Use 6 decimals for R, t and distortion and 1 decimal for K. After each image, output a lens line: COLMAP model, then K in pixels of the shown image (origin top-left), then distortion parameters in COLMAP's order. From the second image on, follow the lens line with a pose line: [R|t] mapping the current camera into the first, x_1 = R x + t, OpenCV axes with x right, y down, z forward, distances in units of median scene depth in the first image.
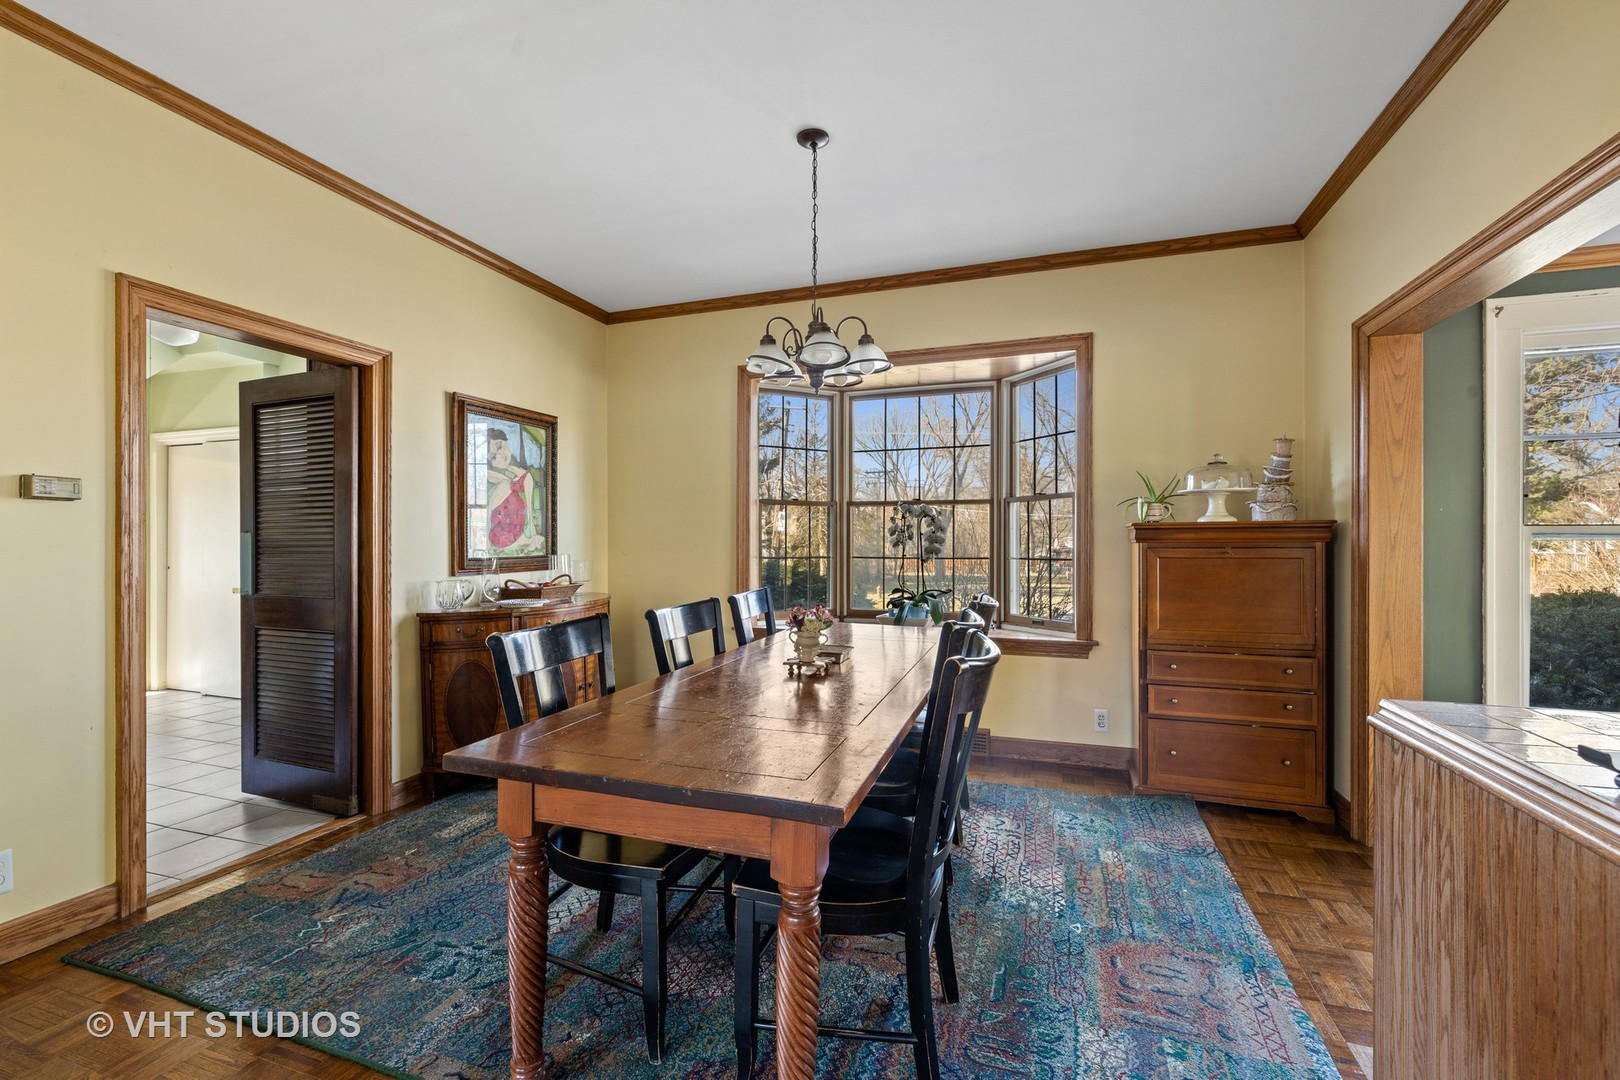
lens RADIAL K [[683.8, 0, 807.5], [0, 683.8, 544.4], [0, 0, 1]] dist [-0.001189, -0.000159]
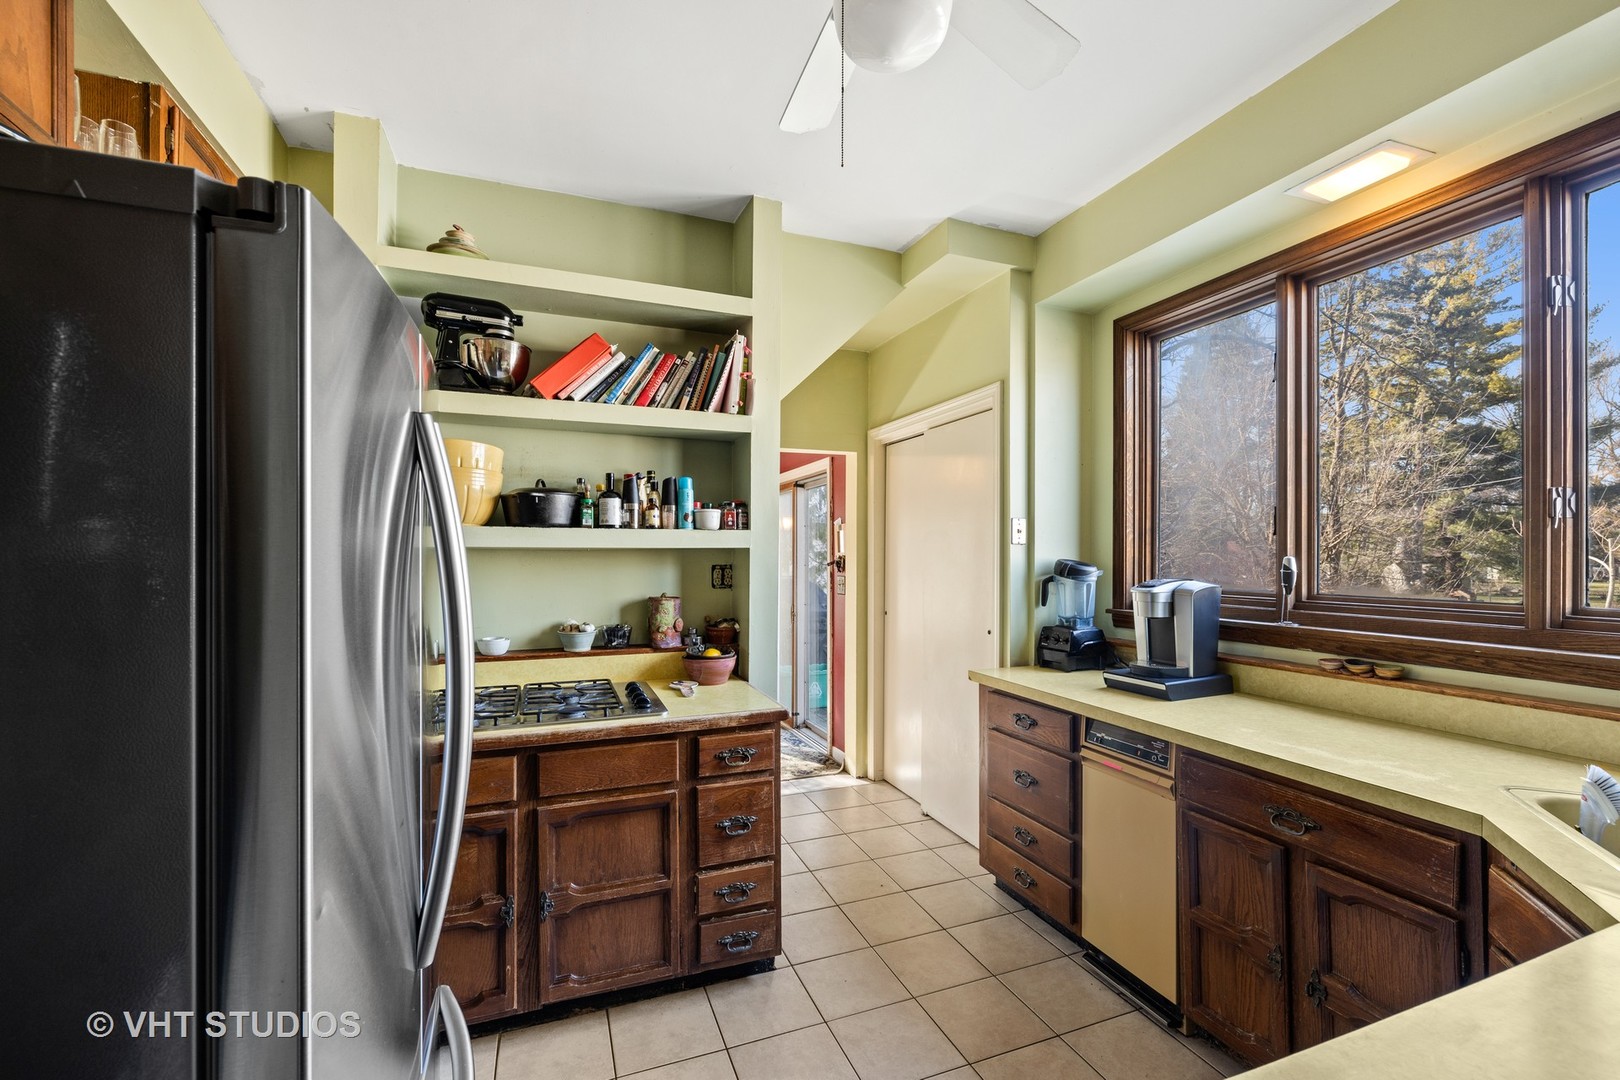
lens RADIAL K [[683.8, 0, 809.9], [0, 683.8, 551.1], [0, 0, 1]] dist [-0.001189, -0.000159]
pose [[0.648078, -0.000816, -0.761574, -0.769534], [-0.001619, 0.999996, -0.002449, -0.052227], [0.761572, 0.002820, 0.648074, 0.827600]]
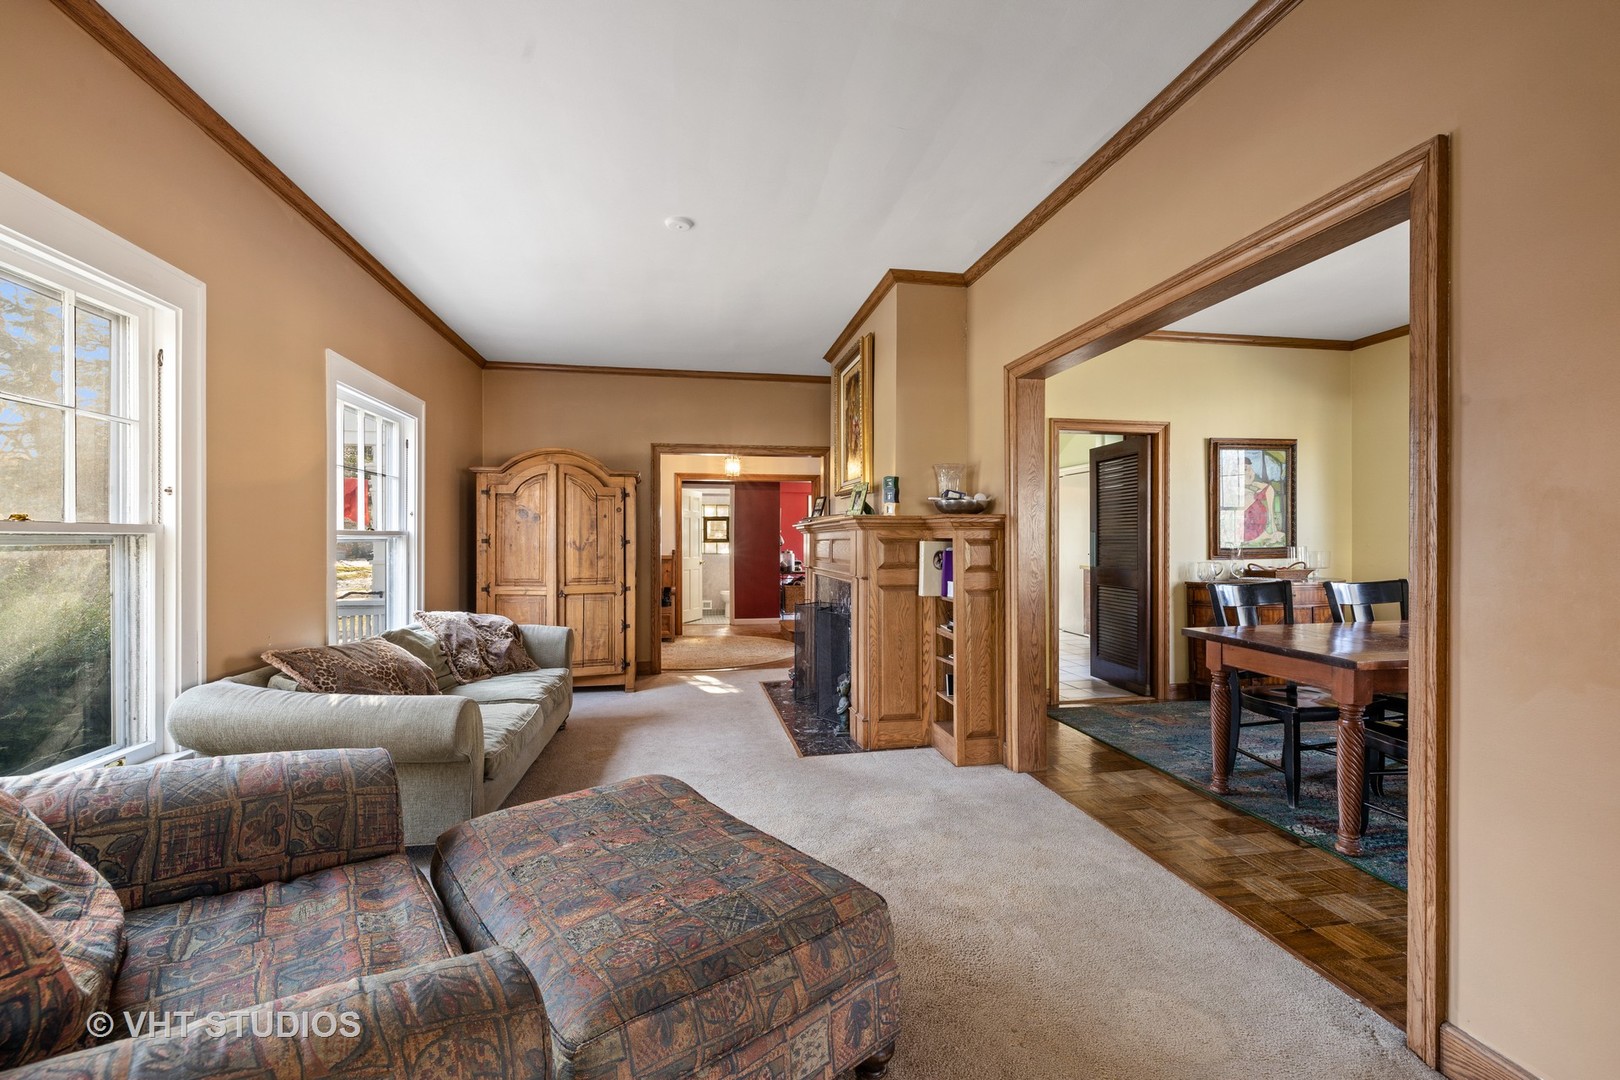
lens RADIAL K [[683.8, 0, 809.2], [0, 683.8, 544.7], [0, 0, 1]] dist [-0.001189, -0.000159]
pose [[0.497792, 0.005853, -0.867277, 0.372036], [0.002914, 0.999960, 0.008421, -0.002410], [0.867292, -0.006719, 0.497755, -0.550094]]
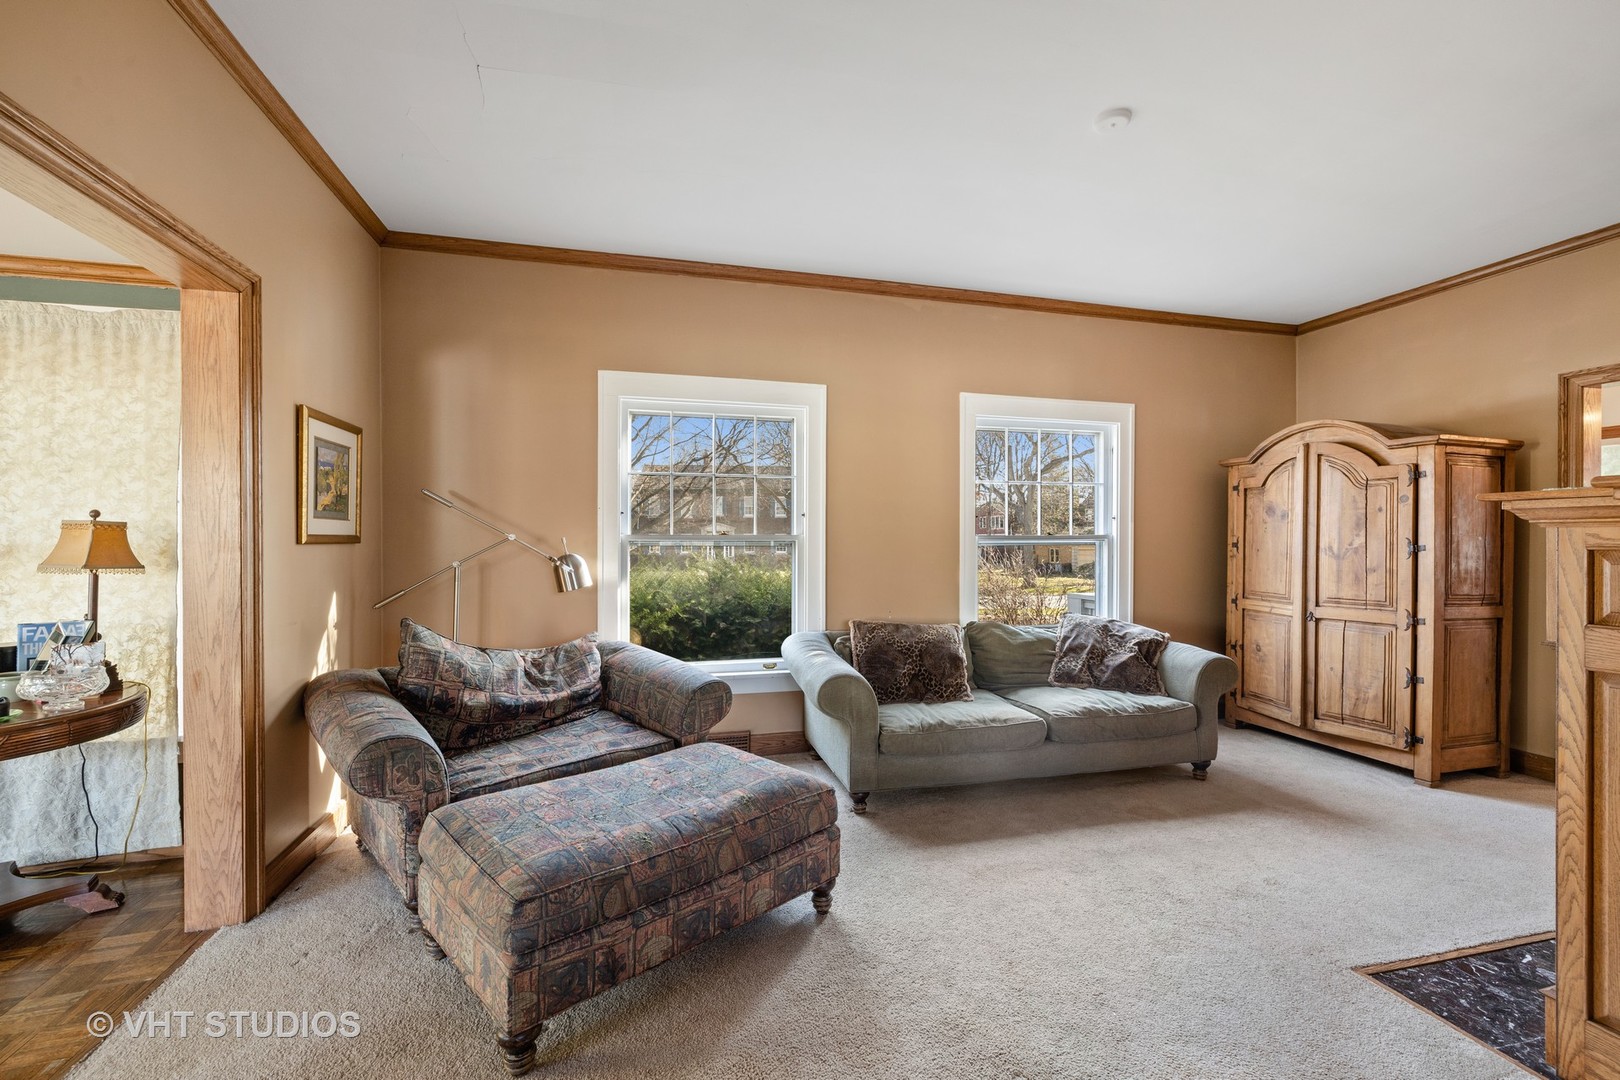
lens RADIAL K [[683.8, 0, 804.6], [0, 683.8, 544.3], [0, 0, 1]] dist [-0.001189, -0.000159]
pose [[-0.828319, 0.002880, -0.560249, 0.093527], [0.001008, 0.999993, 0.003650, -0.007365], [0.560256, 0.002458, -0.828316, 0.243714]]
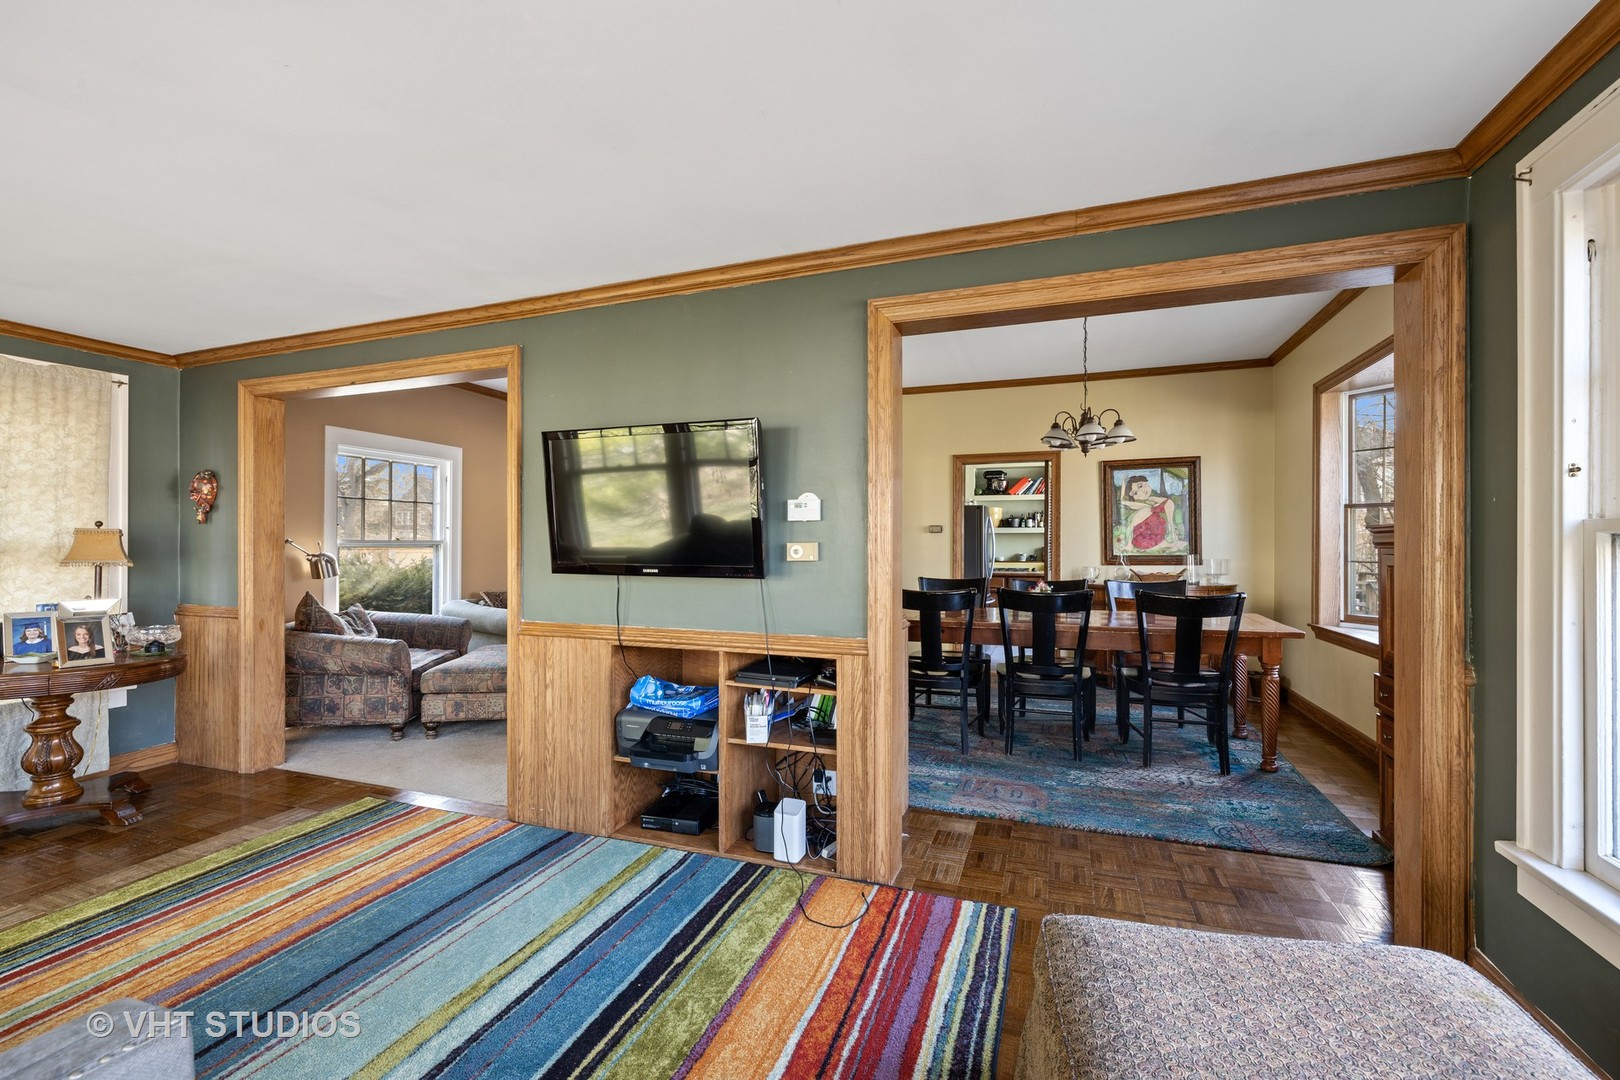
lens RADIAL K [[683.8, 0, 805.1], [0, 683.8, 546.0], [0, 0, 1]] dist [-0.001189, -0.000159]
pose [[-0.025287, 0.001072, -0.999680, 1.344324], [0.000348, 0.999999, 0.001063, -0.005705], [0.999680, -0.000321, -0.025288, 0.298020]]
